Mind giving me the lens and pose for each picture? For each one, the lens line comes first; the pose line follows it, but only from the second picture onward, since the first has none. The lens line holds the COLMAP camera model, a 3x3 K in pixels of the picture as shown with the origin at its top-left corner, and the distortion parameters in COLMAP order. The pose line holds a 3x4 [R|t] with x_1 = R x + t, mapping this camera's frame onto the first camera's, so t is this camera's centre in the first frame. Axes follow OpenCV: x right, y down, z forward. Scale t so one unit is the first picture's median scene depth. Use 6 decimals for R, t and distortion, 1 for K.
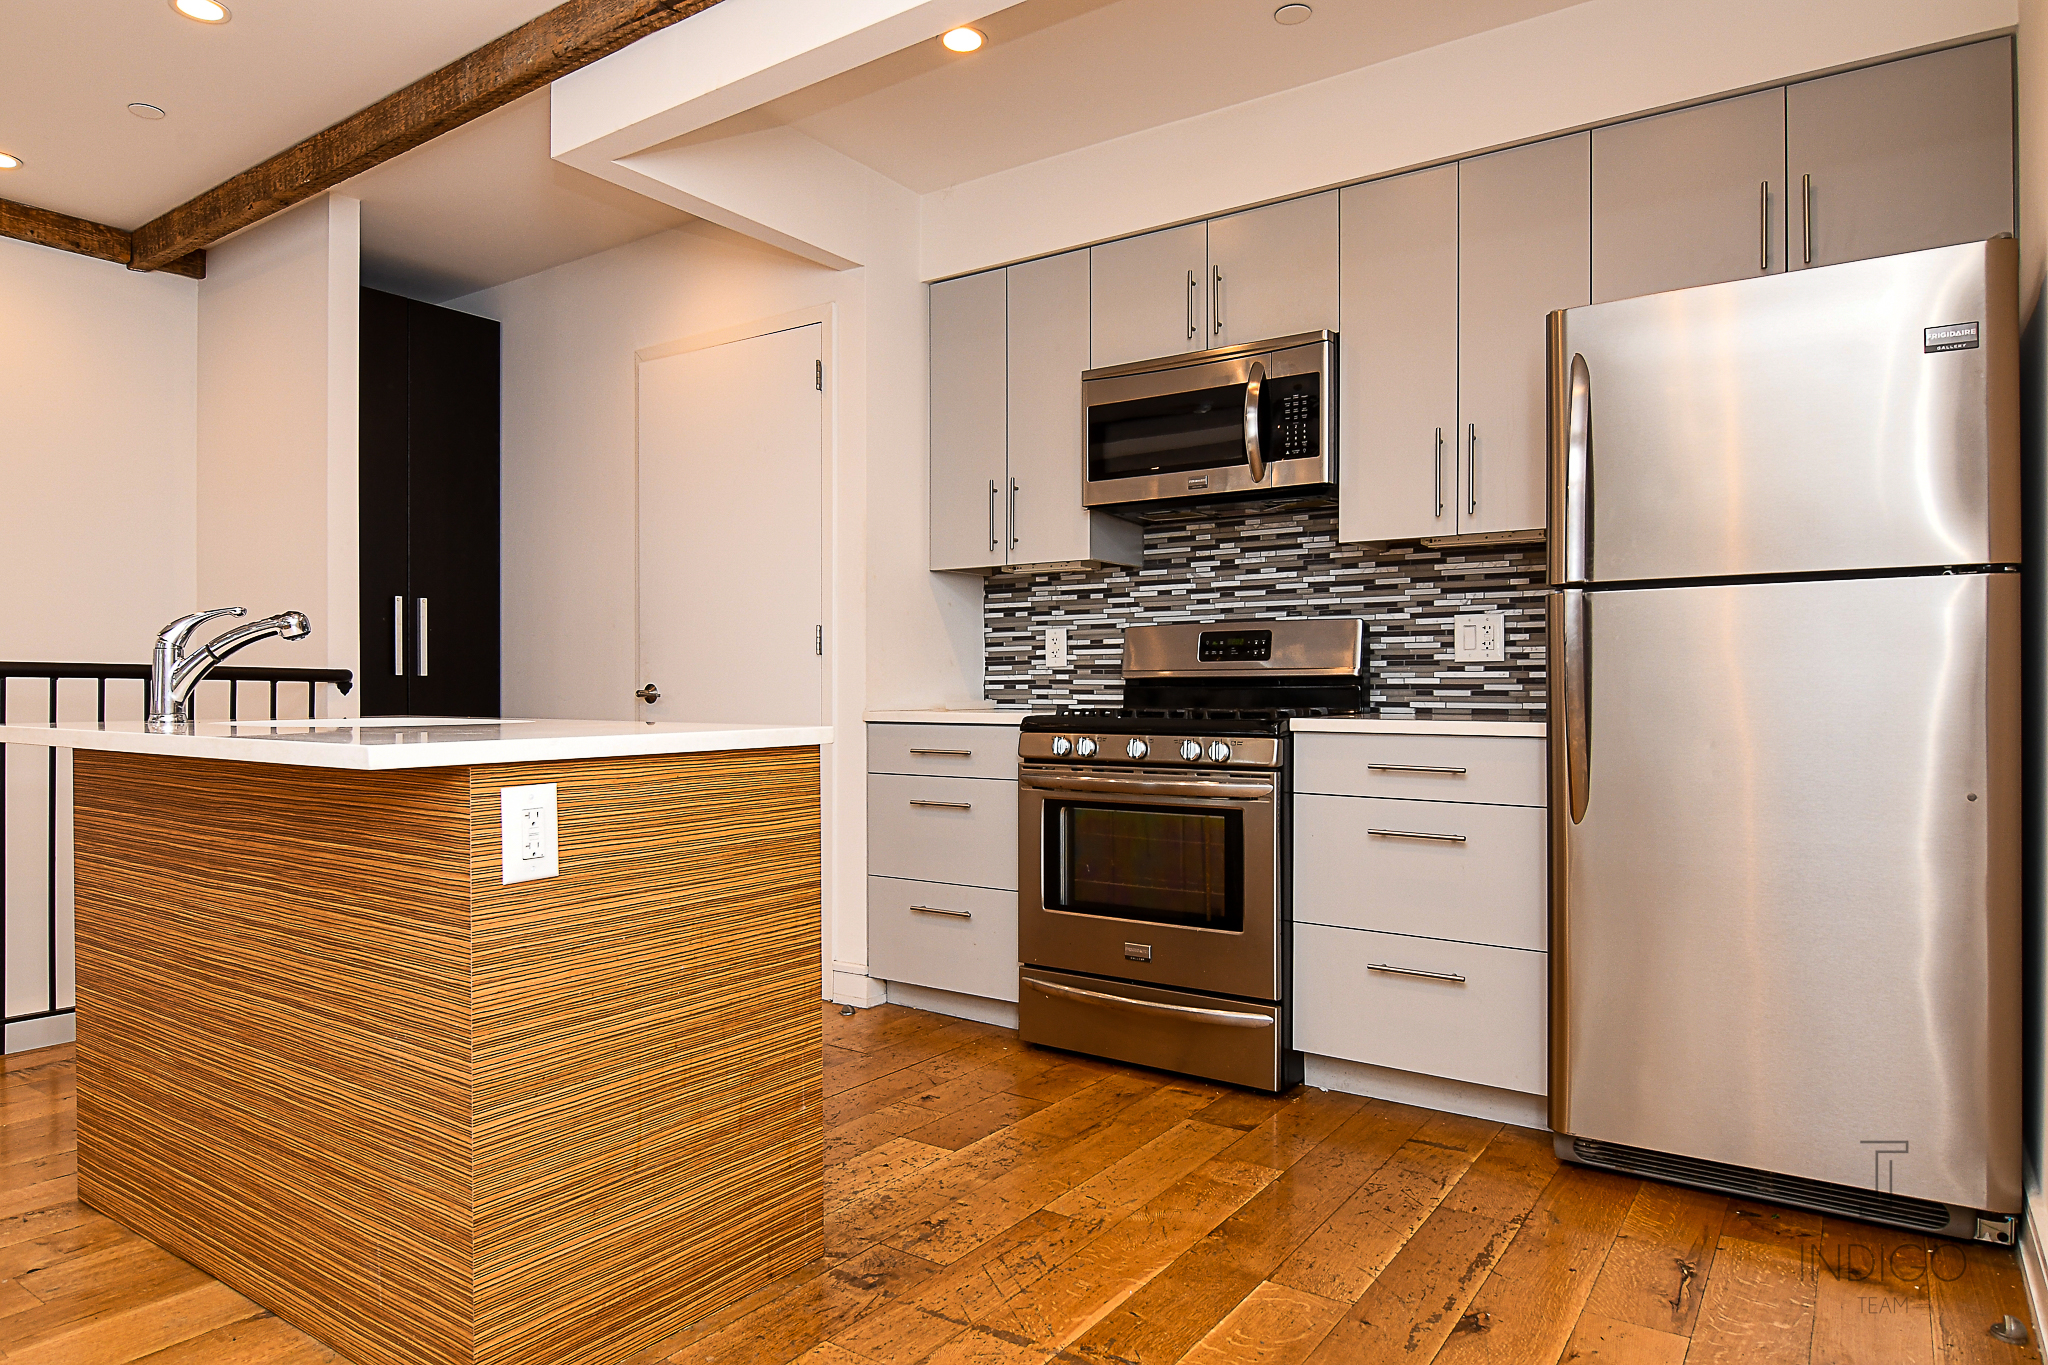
lens RADIAL K [[1235.3, 0, 1016.1], [0, 1235.3, 686.8], [0, 0, 1]] dist [-0.005806, -0.010533]
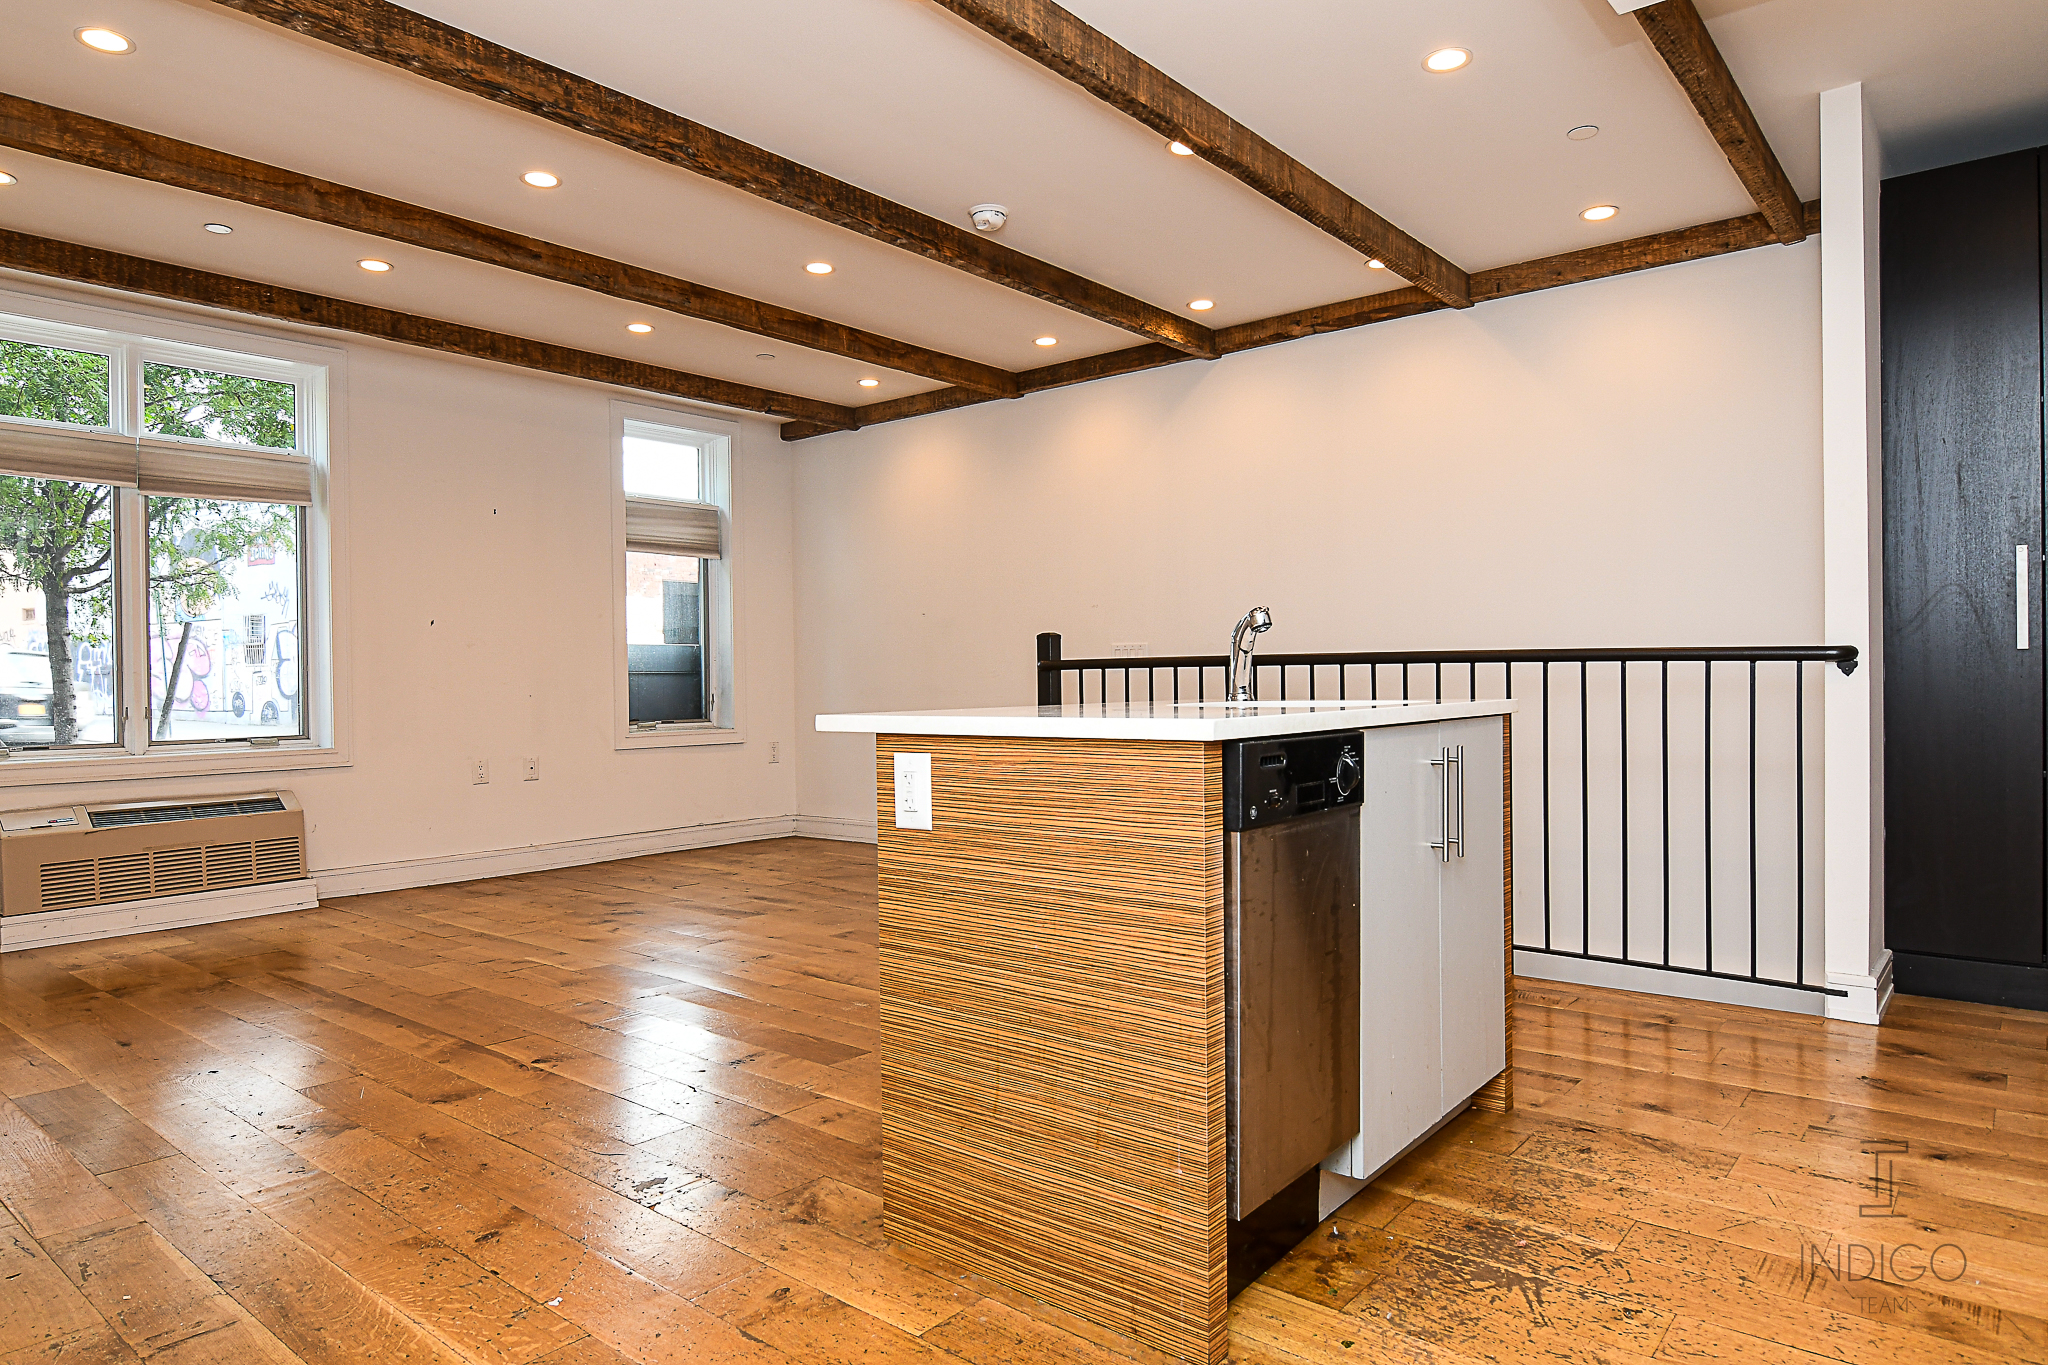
lens RADIAL K [[1235.3, 0, 1015.4], [0, 1235.3, 687.2], [0, 0, 1]] dist [-0.005806, -0.010533]
pose [[-0.088783, 0.007481, -0.996023, 0.419515], [0.011878, 0.999909, 0.006452, 0.003104], [0.995980, -0.011258, -0.088864, 0.603978]]
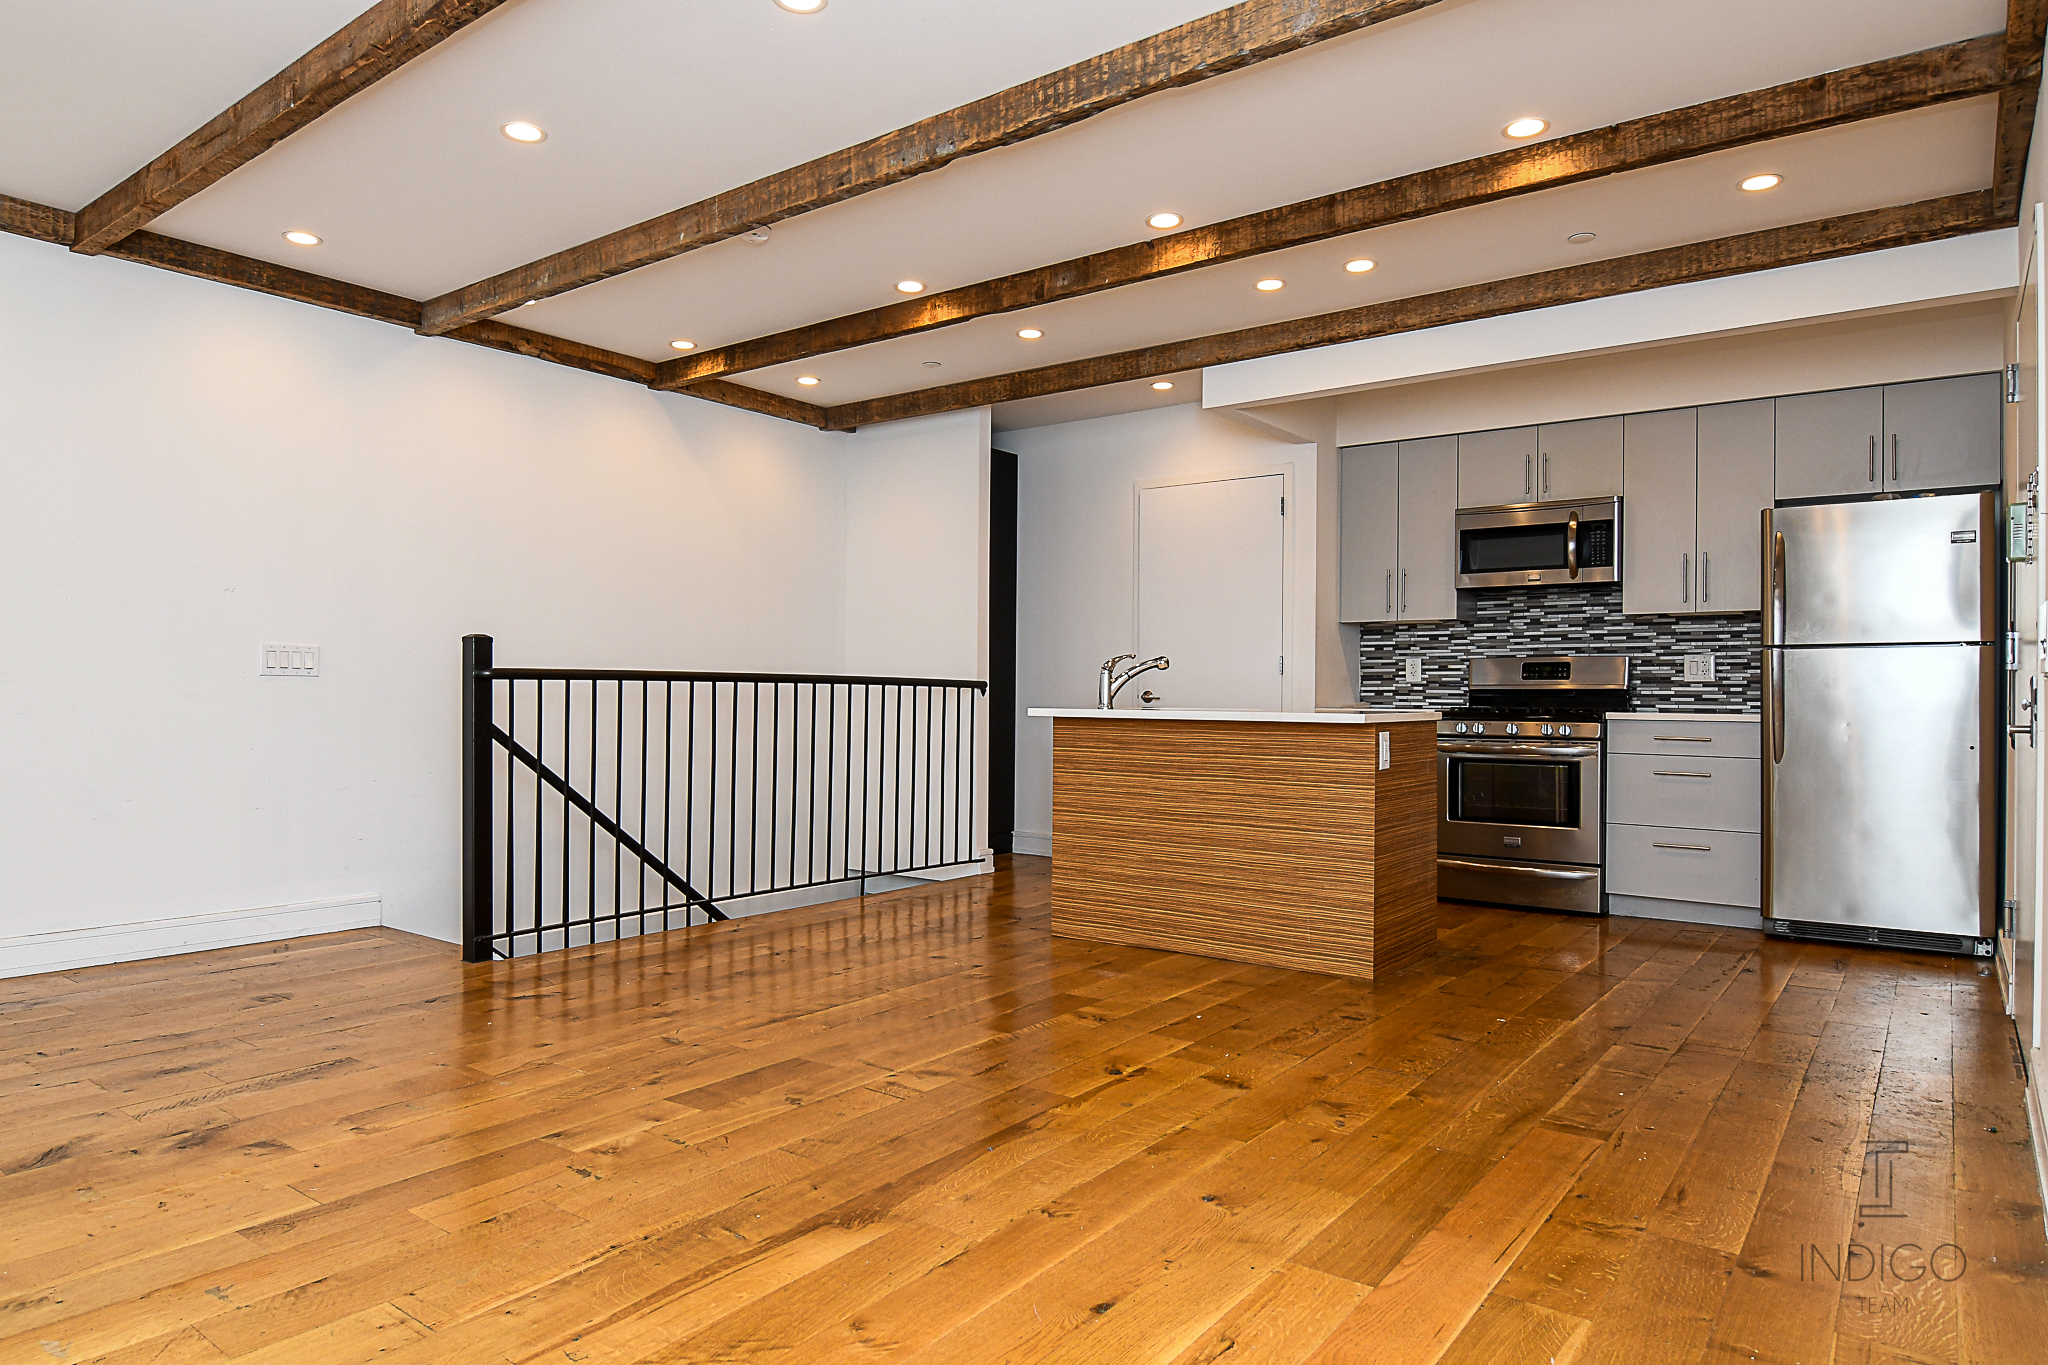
lens RADIAL K [[1235.3, 0, 1013.0], [0, 1235.3, 687.9], [0, 0, 1]] dist [-0.005806, -0.010533]
pose [[0.999076, 0.006727, -0.042444, -0.522456], [-0.006927, 0.999966, -0.004572, 0.003154], [0.042411, 0.004862, 0.999088, -0.784855]]
